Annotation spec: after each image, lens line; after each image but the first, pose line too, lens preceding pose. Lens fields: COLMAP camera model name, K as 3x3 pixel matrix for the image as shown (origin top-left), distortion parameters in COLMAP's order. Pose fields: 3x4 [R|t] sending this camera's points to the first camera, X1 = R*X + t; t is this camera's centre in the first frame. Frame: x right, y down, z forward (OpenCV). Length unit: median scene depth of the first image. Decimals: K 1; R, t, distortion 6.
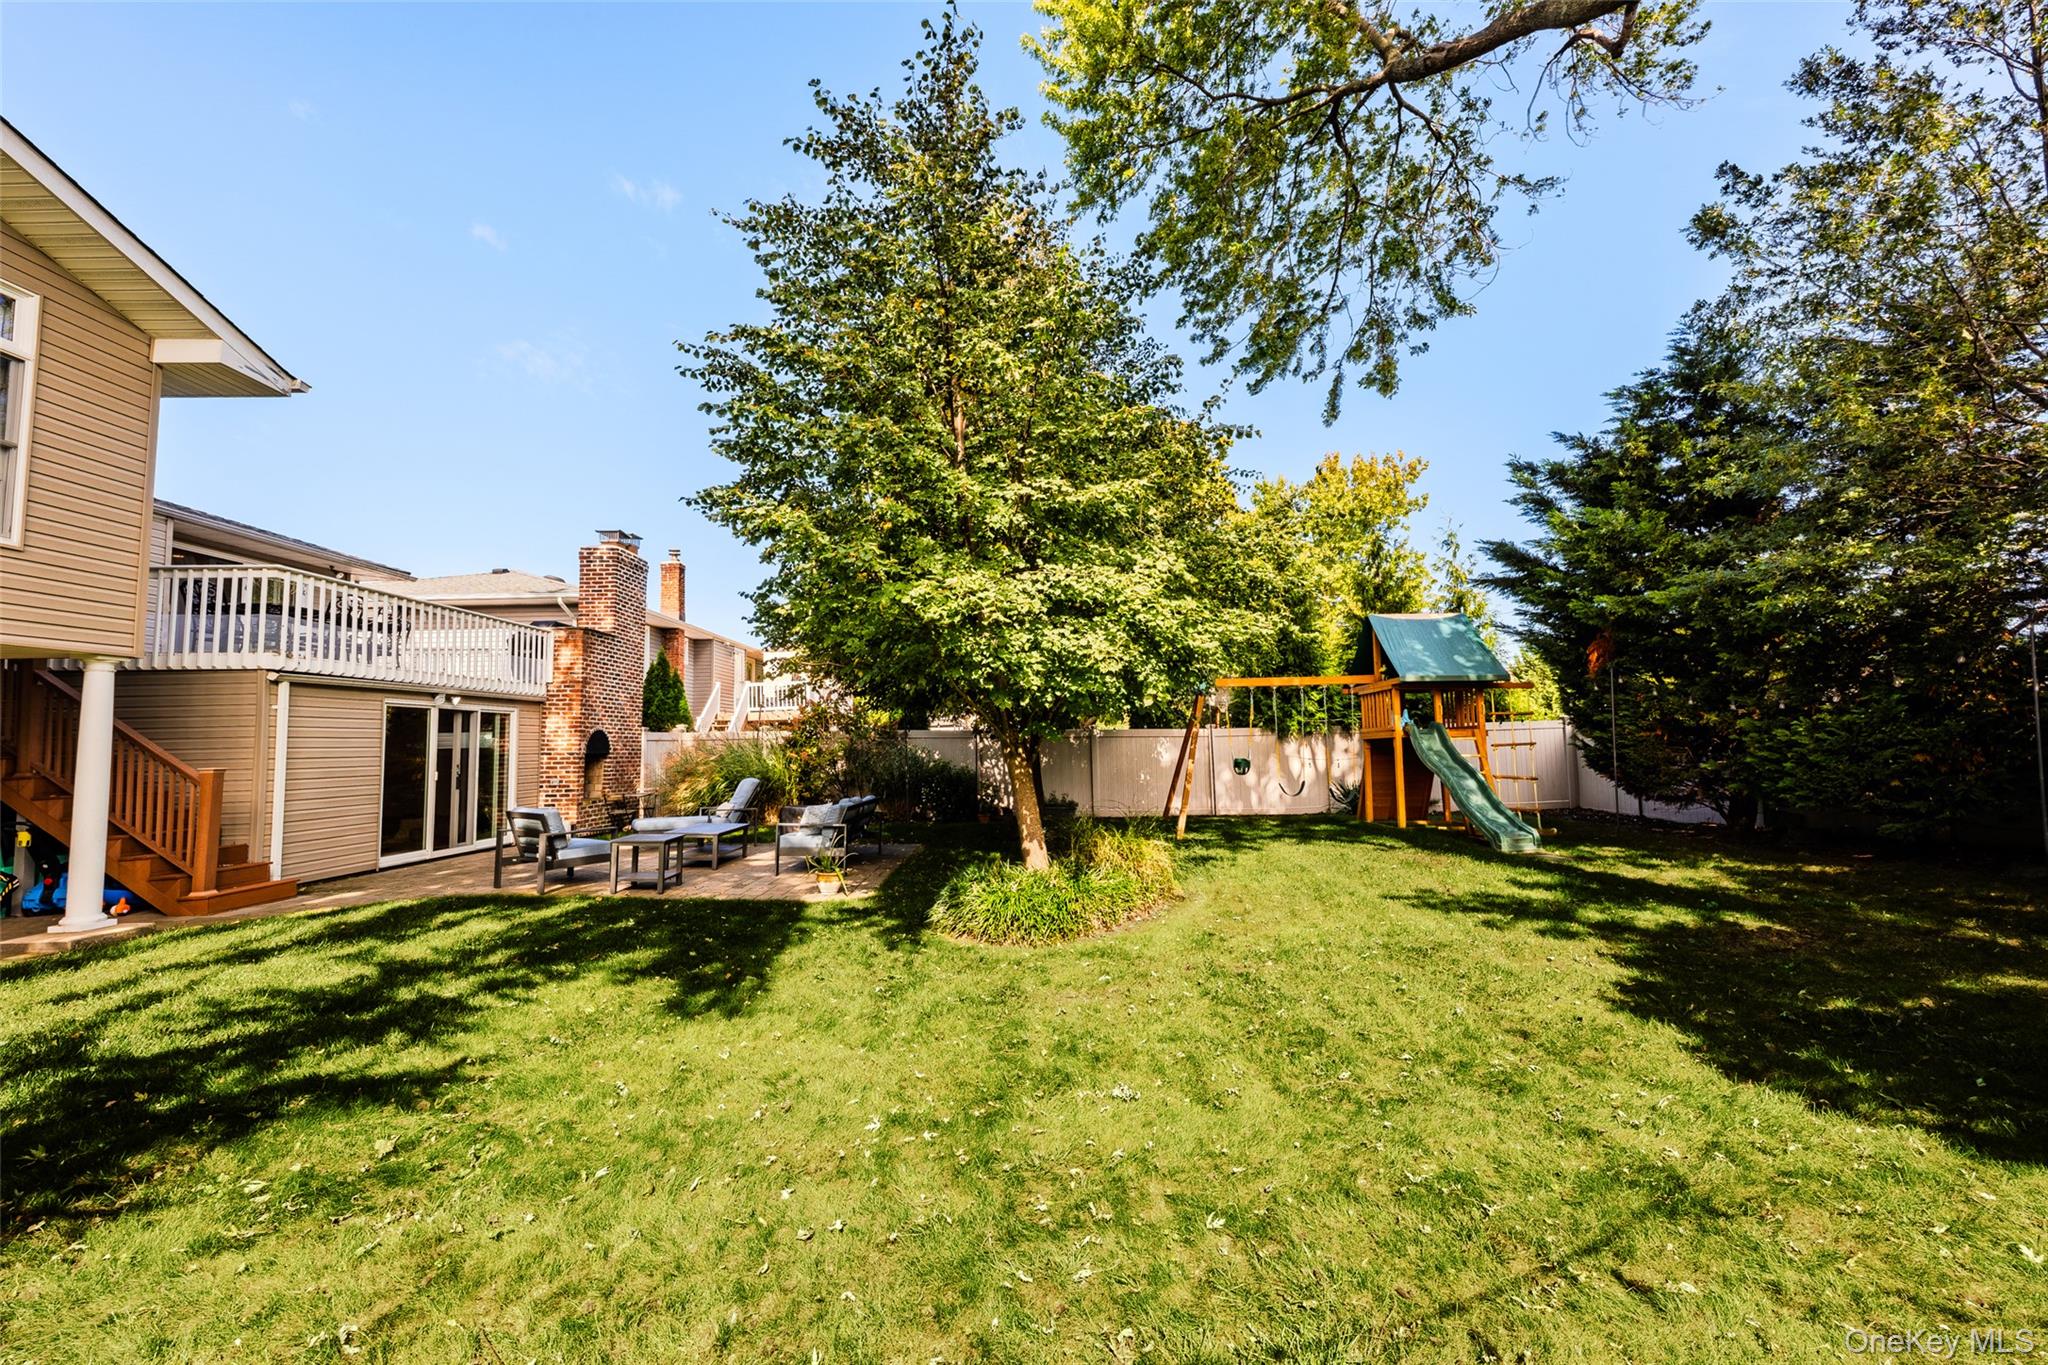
lens RADIAL K [[819.7, 0, 1032.4], [0, 819.7, 681.1], [0, 0, 1]] dist [-0.000323, -0.000166]
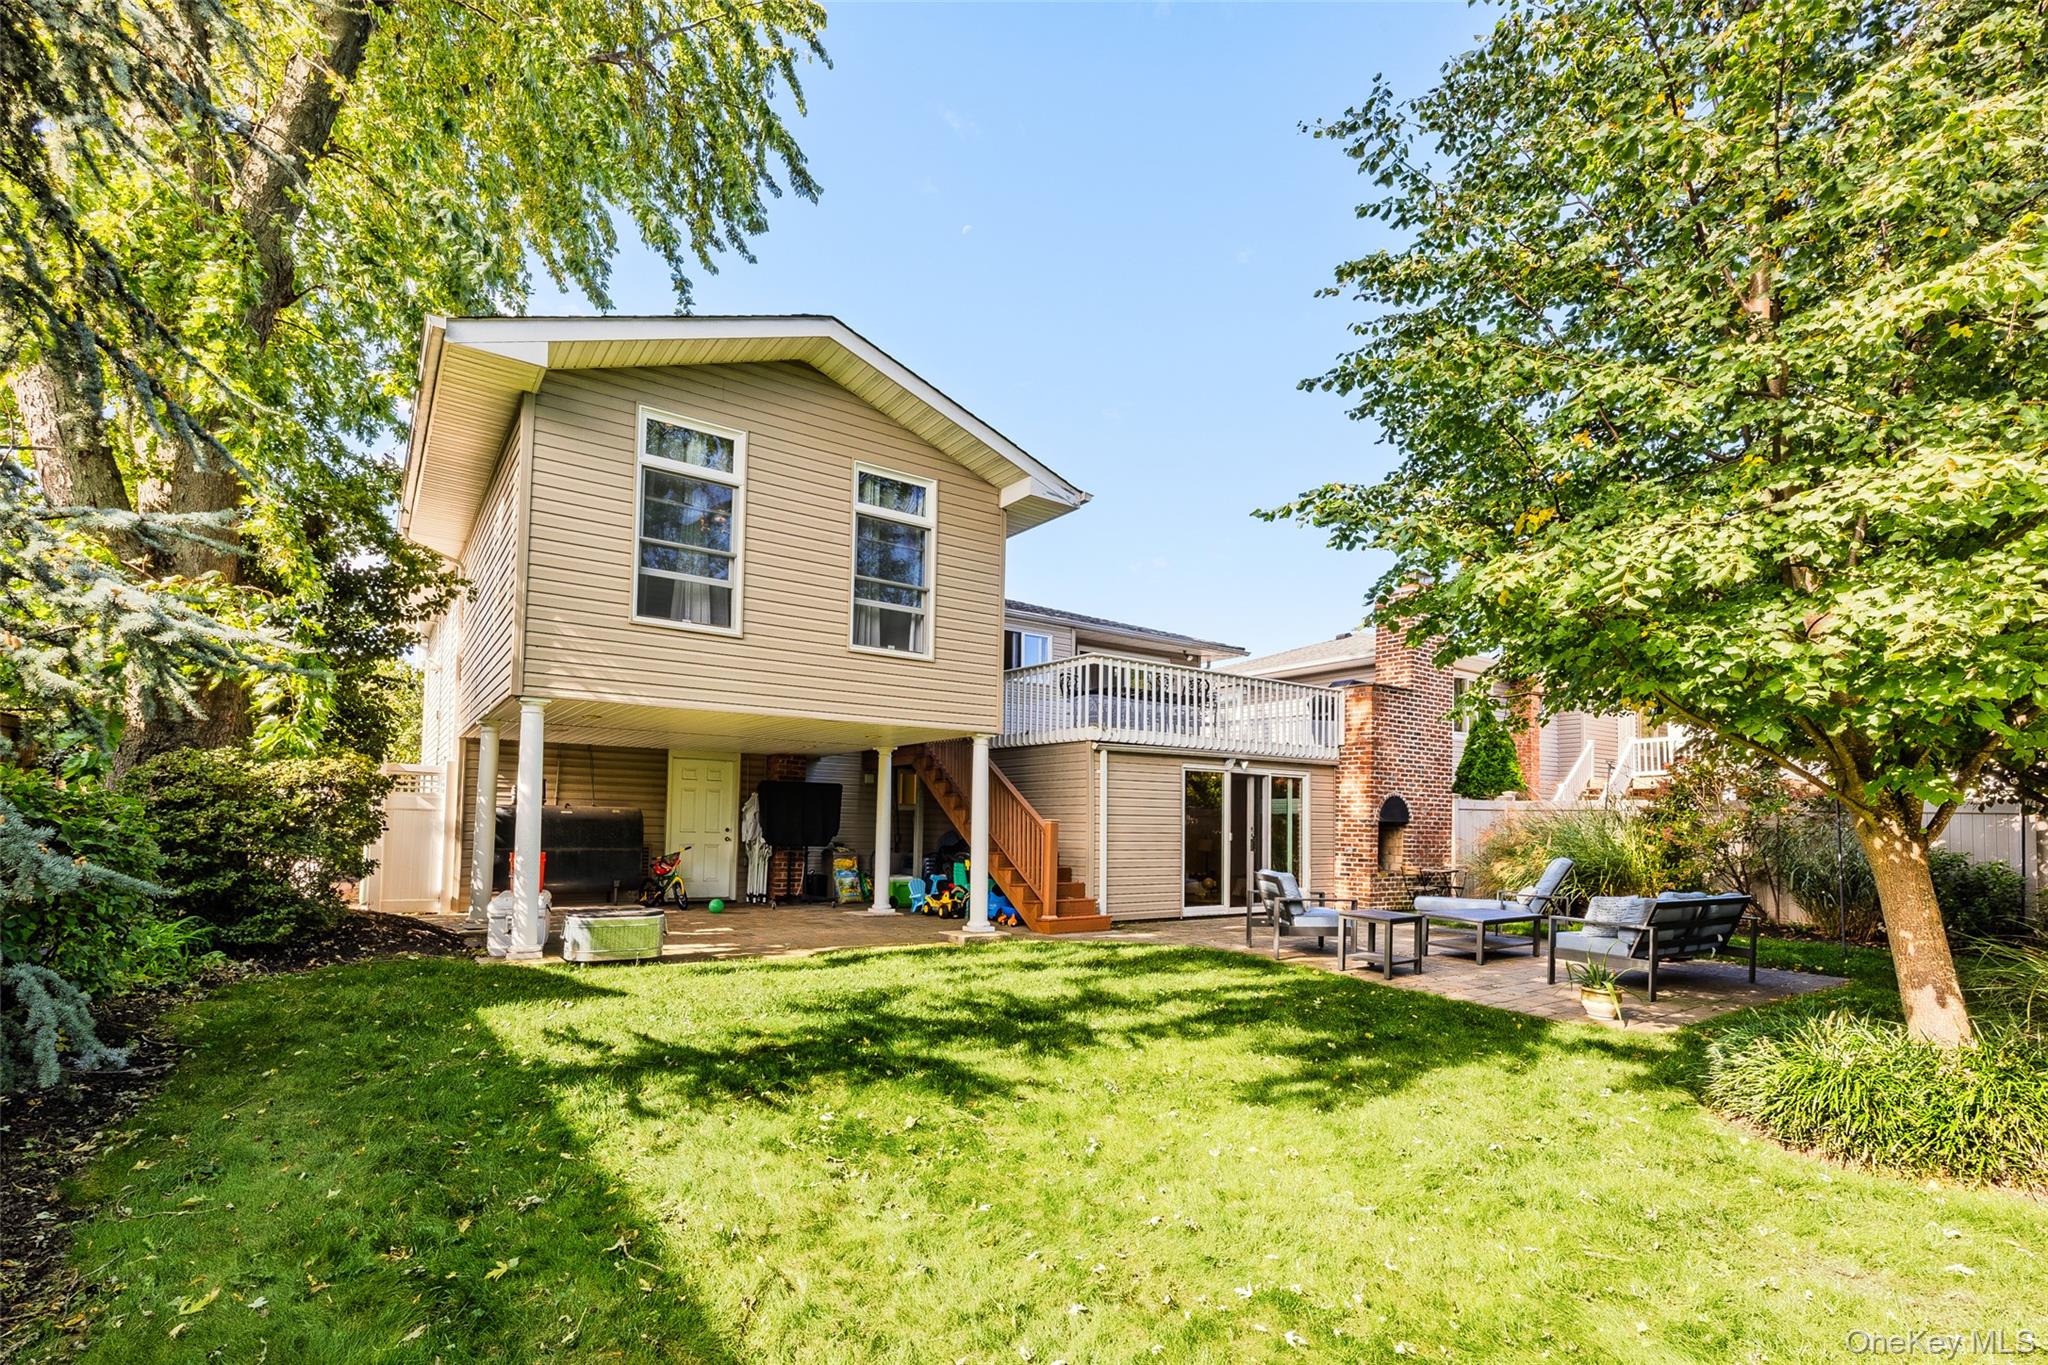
lens RADIAL K [[934.9, 0, 1028.1], [0, 934.9, 784.3], [0, 0, 1]] dist [-0.012113, 0.000290]
pose [[0.561400, -0.007182, -0.827513, 0.144443], [0.038426, 0.999110, 0.017398, 0.021042], [0.826652, -0.041565, 0.561176, 0.136777]]
